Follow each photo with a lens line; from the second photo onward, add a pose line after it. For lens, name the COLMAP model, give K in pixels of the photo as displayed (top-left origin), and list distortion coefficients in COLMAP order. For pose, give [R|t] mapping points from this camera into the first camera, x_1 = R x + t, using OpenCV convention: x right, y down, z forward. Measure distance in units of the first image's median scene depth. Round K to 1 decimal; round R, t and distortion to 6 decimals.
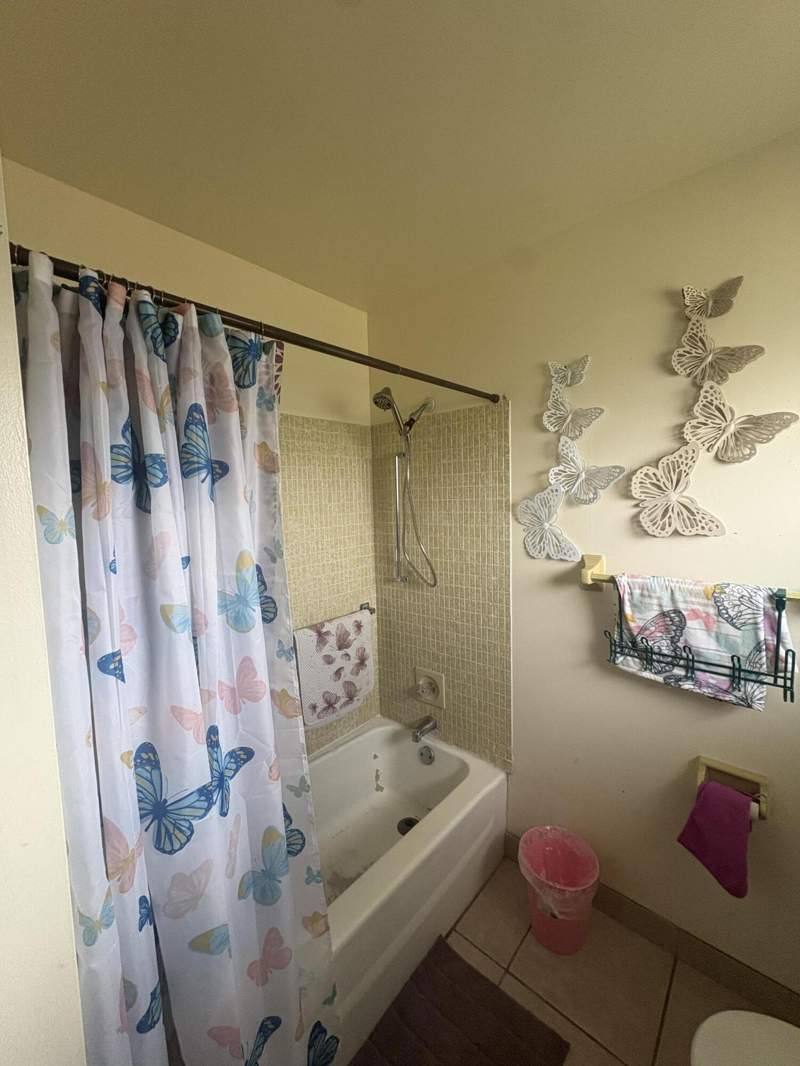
lens RADIAL K [[431.4, 0, 400.2], [0, 431.4, 533.8], [0, 0, 1]] dist [0.004170, 0.000030]
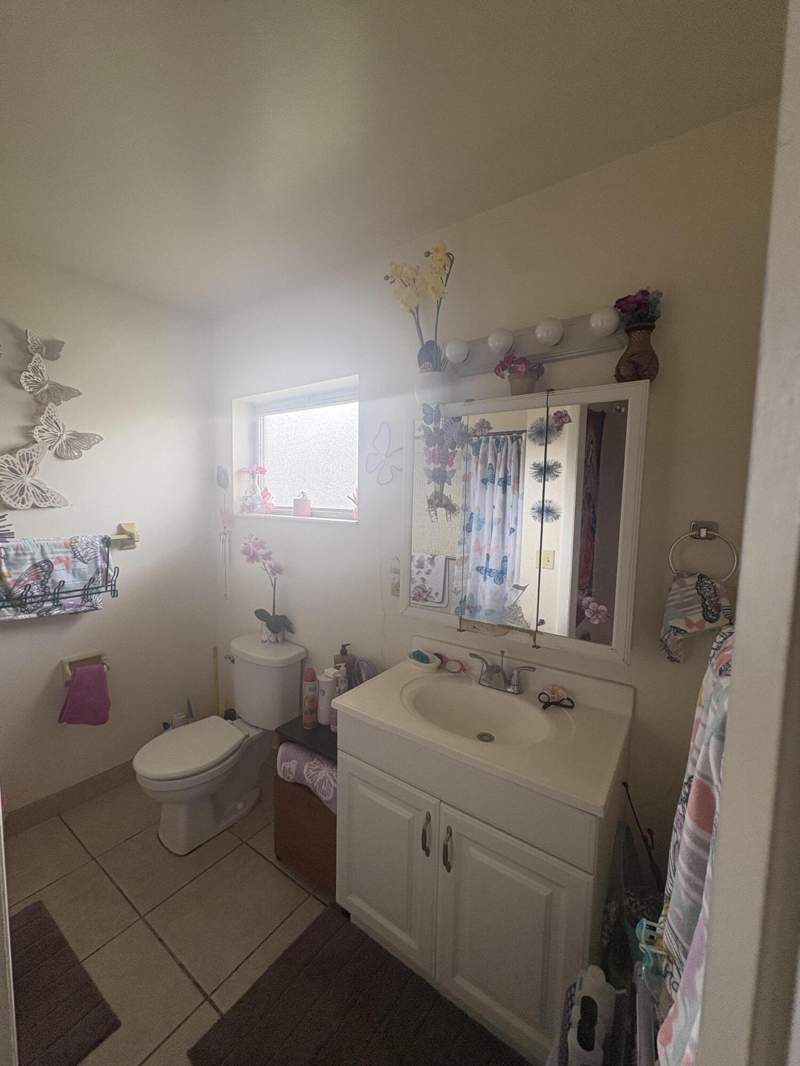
lens RADIAL K [[431.4, 0, 399.7], [0, 431.4, 532.5], [0, 0, 1]] dist [0.004170, 0.000030]
pose [[-0.107336, -0.058182, 0.992519, -0.878301], [0.068668, 0.995468, 0.065782, 0.073379], [-0.991849, 0.075215, -0.102854, -0.006213]]
